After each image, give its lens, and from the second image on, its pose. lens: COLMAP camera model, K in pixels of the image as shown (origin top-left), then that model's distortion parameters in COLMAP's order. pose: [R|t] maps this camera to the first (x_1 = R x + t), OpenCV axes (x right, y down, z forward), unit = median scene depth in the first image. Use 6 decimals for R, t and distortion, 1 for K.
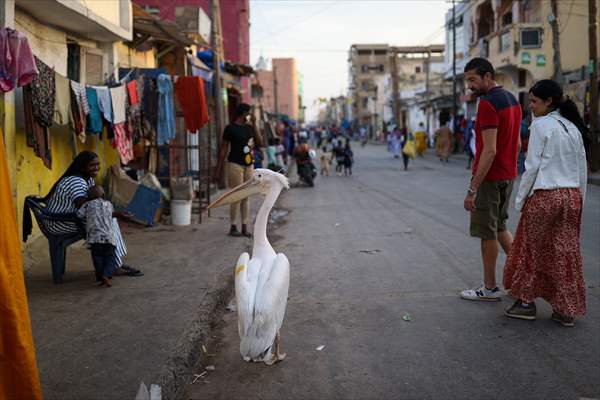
lens RADIAL K [[663.6, 0, 290.5], [0, 663.6, 198.8], [0, 0, 1]] dist [0.004831, -0.005930]
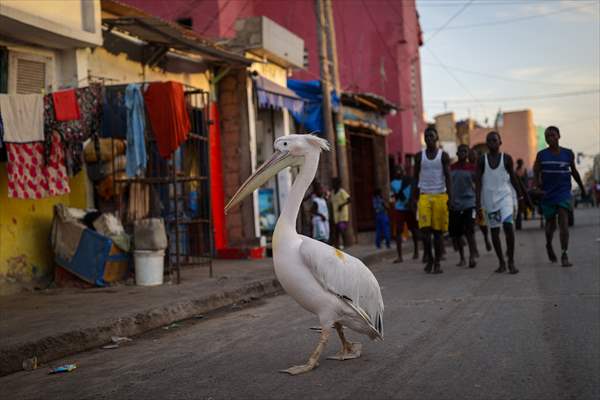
lens RADIAL K [[701.0, 0, 300.0], [0, 701.0, 200.0], [0, 0, 1]] dist [-0.006078, -0.024308]
pose [[0.937911, -0.040558, -0.344498, 0.194143], [0.003367, 0.994159, -0.107877, 0.022746], [0.346861, 0.100019, 0.932568, 0.261311]]
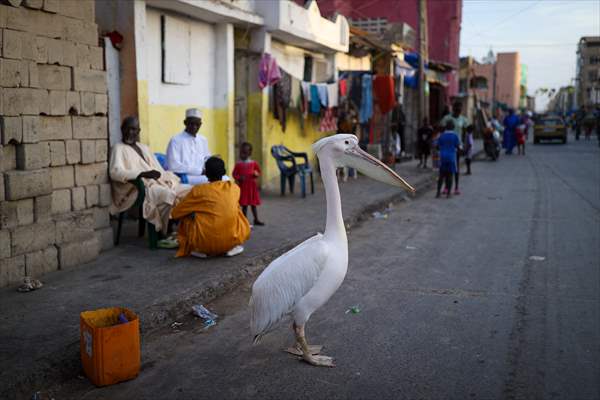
lens RADIAL K [[573.3, 0, 300.0], [0, 573.3, 200.0], [0, 0, 1]] dist [-0.000841, 0.001930]
pose [[0.933456, 0.068830, -0.352025, 0.107983], [-0.053706, 0.997172, 0.052564, 0.025213], [0.354648, -0.030160, 0.934513, -0.199484]]
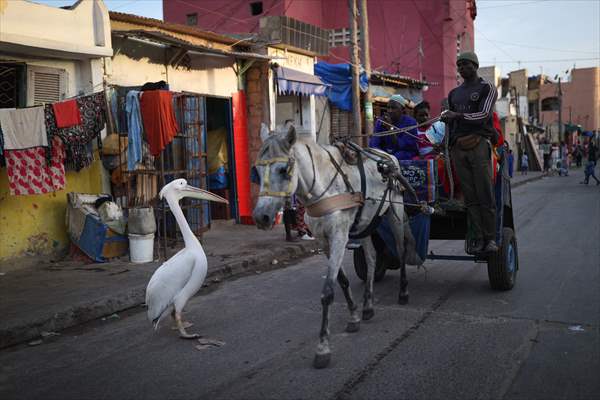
lens RADIAL K [[573.3, 0, 300.0], [0, 573.3, 200.0], [0, 0, 1]] dist [-0.000841, 0.001930]
pose [[0.864741, 0.030631, -0.501283, 0.300002], [-0.033329, 0.999438, 0.003577, -0.039716], [0.501111, 0.013614, 0.865276, 0.346493]]
